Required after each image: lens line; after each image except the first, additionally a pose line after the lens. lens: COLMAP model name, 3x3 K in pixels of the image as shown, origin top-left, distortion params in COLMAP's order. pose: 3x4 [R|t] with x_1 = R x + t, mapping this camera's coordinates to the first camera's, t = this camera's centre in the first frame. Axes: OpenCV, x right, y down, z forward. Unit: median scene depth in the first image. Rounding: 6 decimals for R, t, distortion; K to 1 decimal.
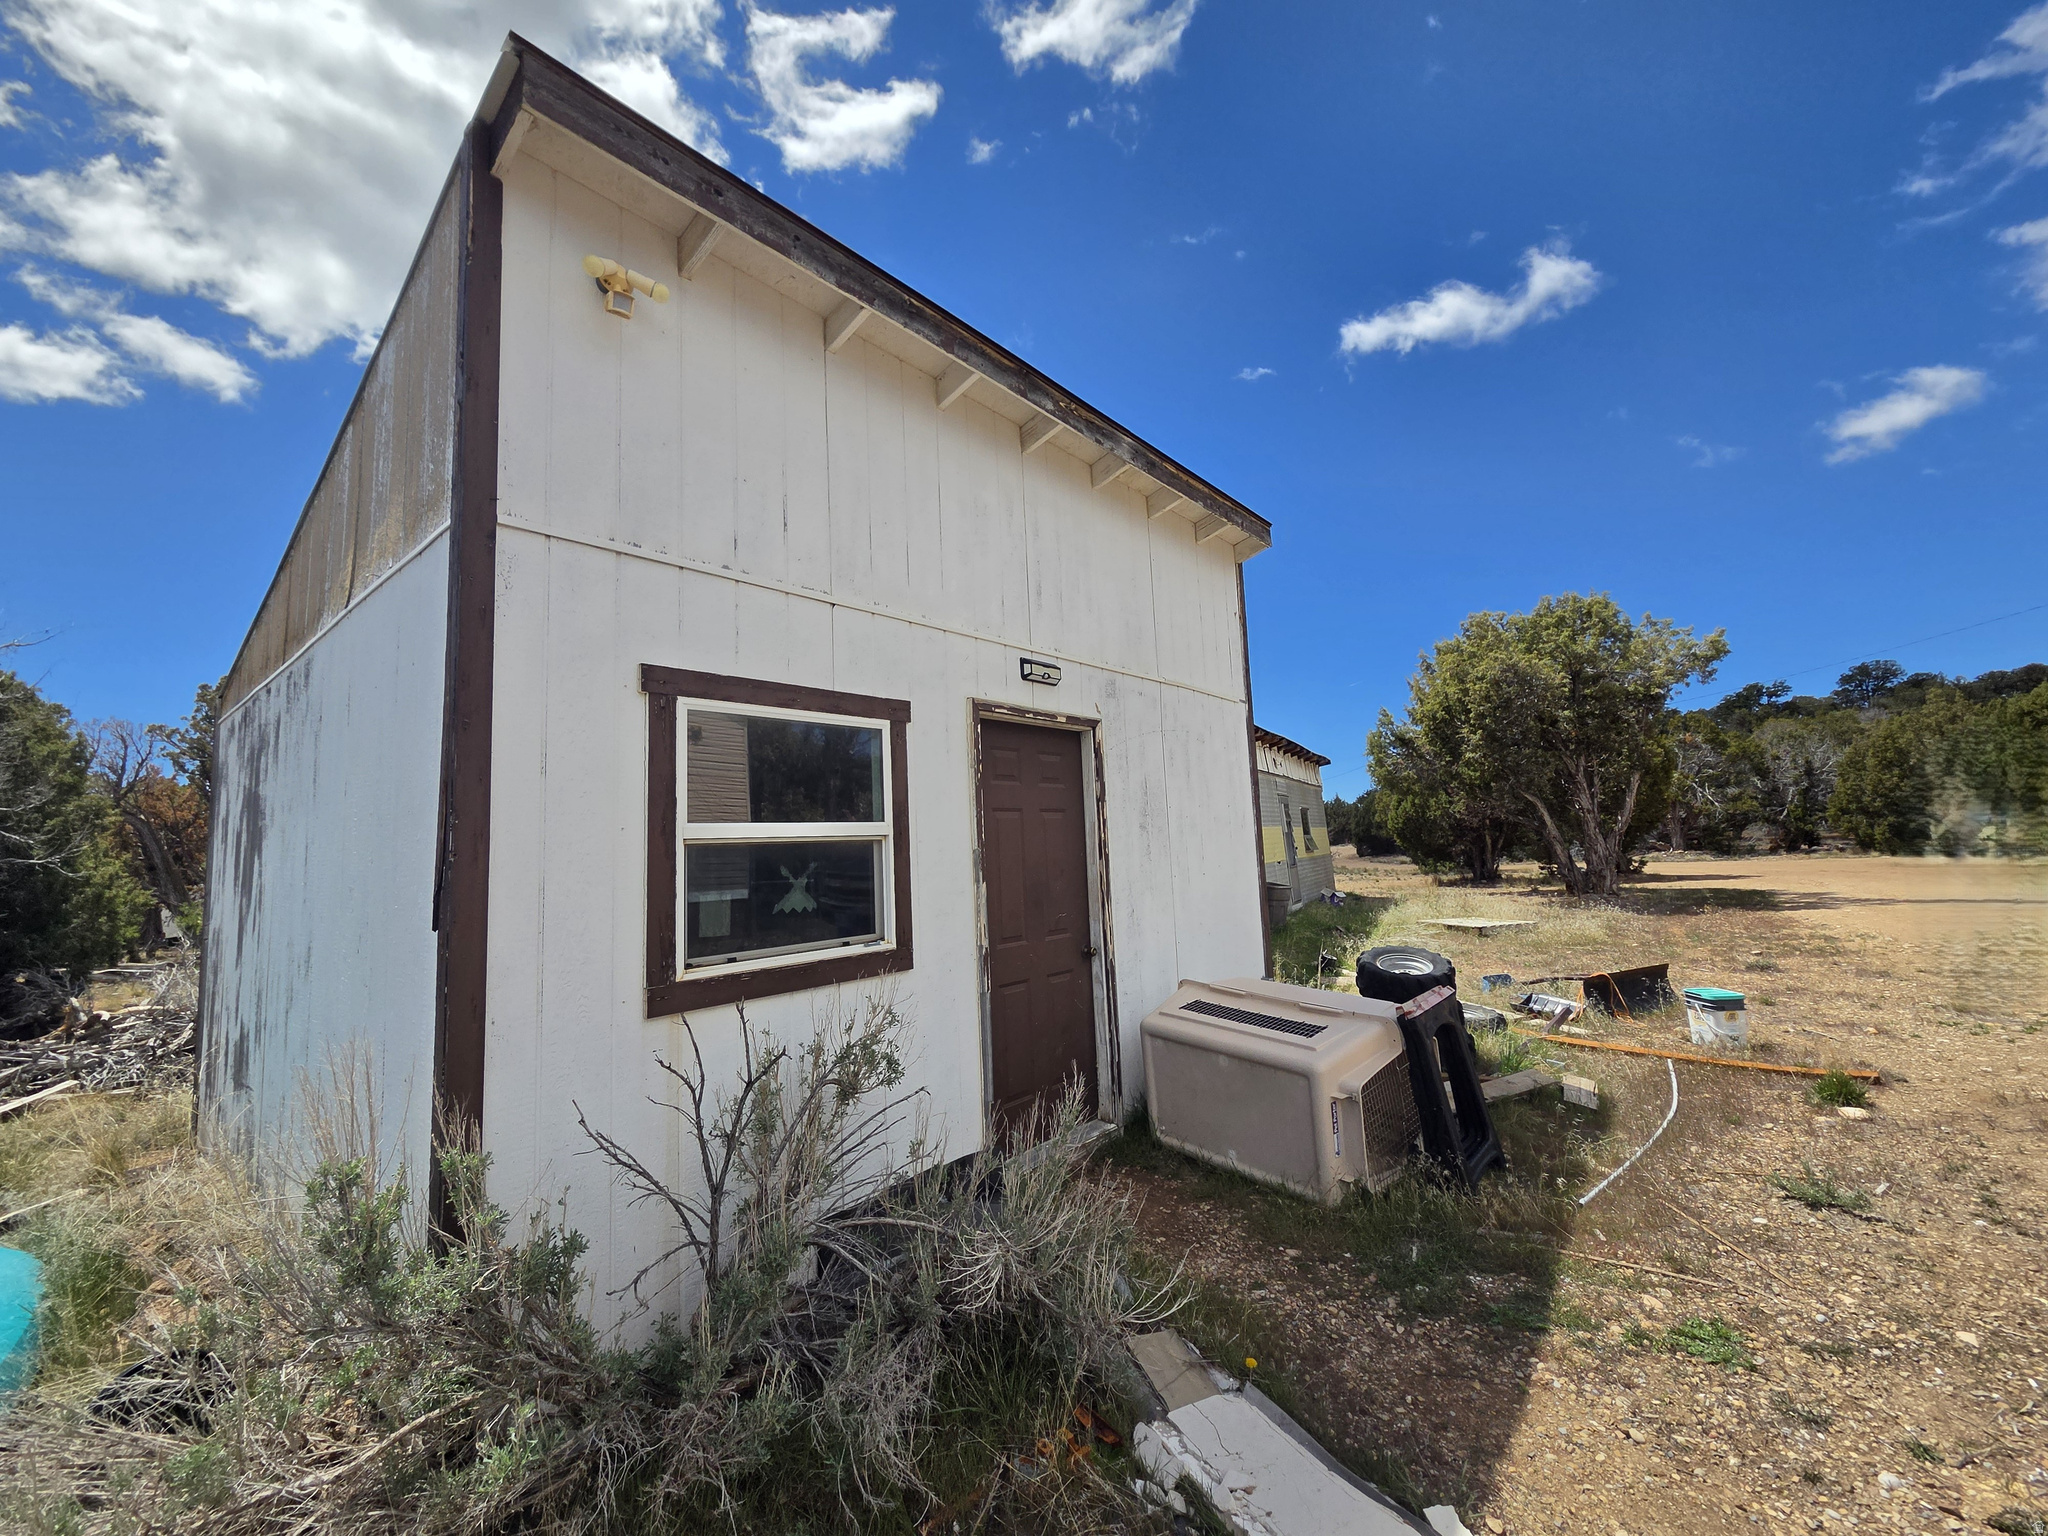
lens RADIAL K [[839.5, 0, 1017.1], [0, 839.5, 773.0], [0, 0, 1]] dist [-0.002858, 0.000709]
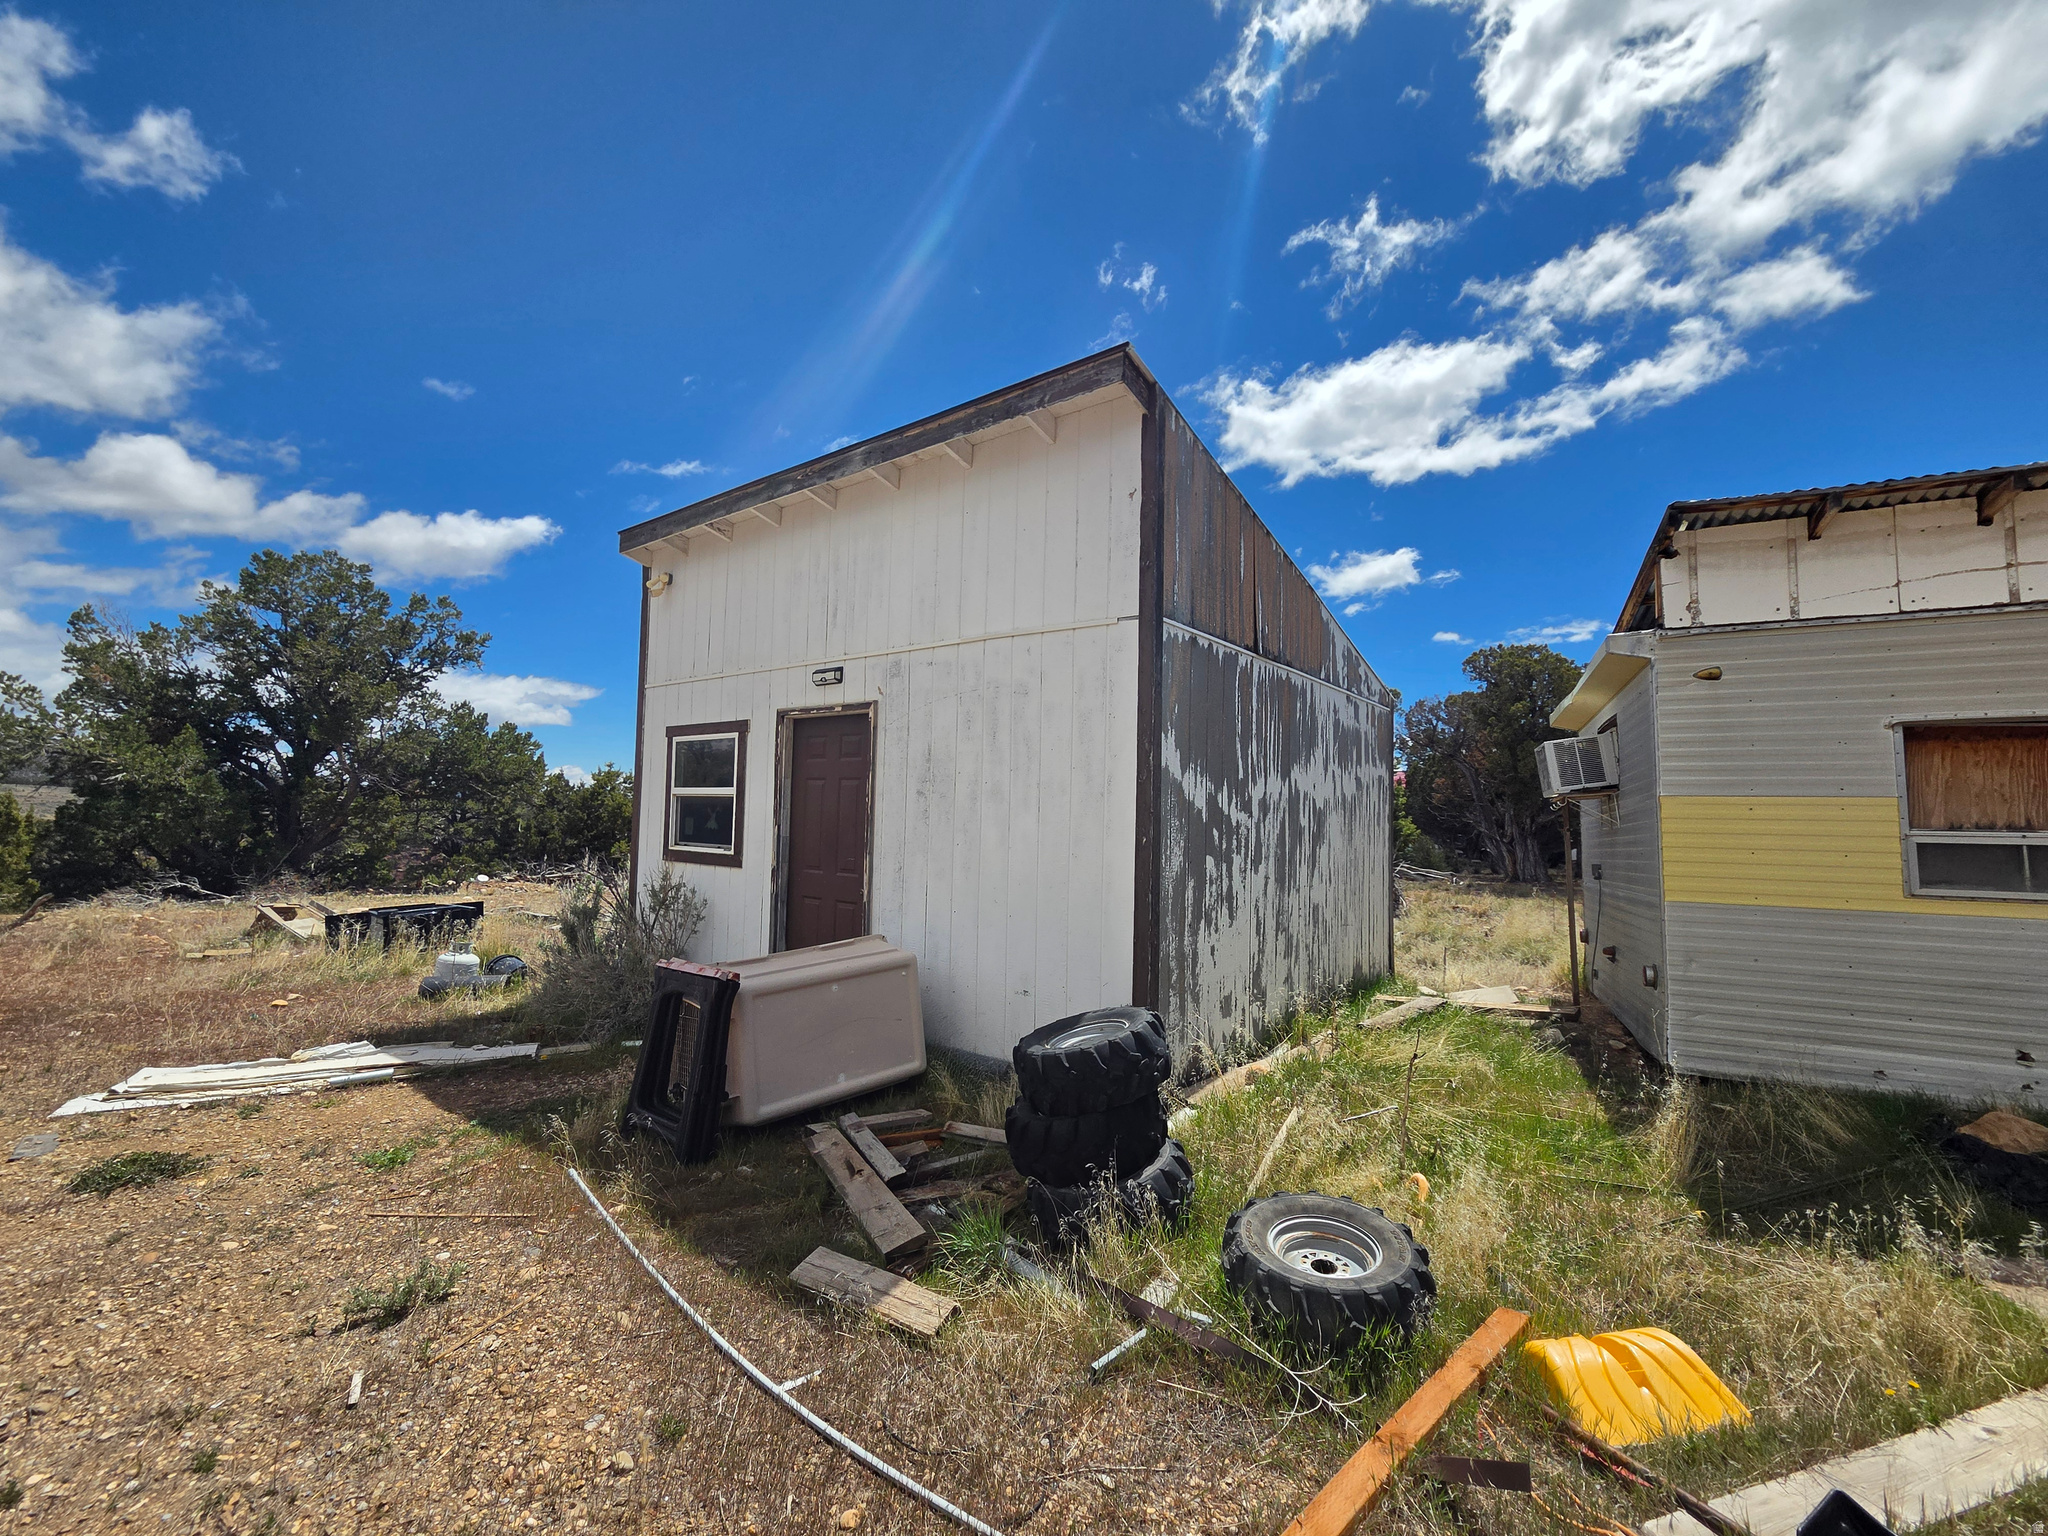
lens RADIAL K [[839.5, 0, 1016.6], [0, 839.5, 751.8], [0, 0, 1]] dist [-0.002858, 0.000709]
pose [[0.045208, -0.006292, -0.998958, 1.431168], [0.085000, 0.996378, -0.002429, 0.030653], [0.995355, -0.084801, 0.045579, 1.267402]]
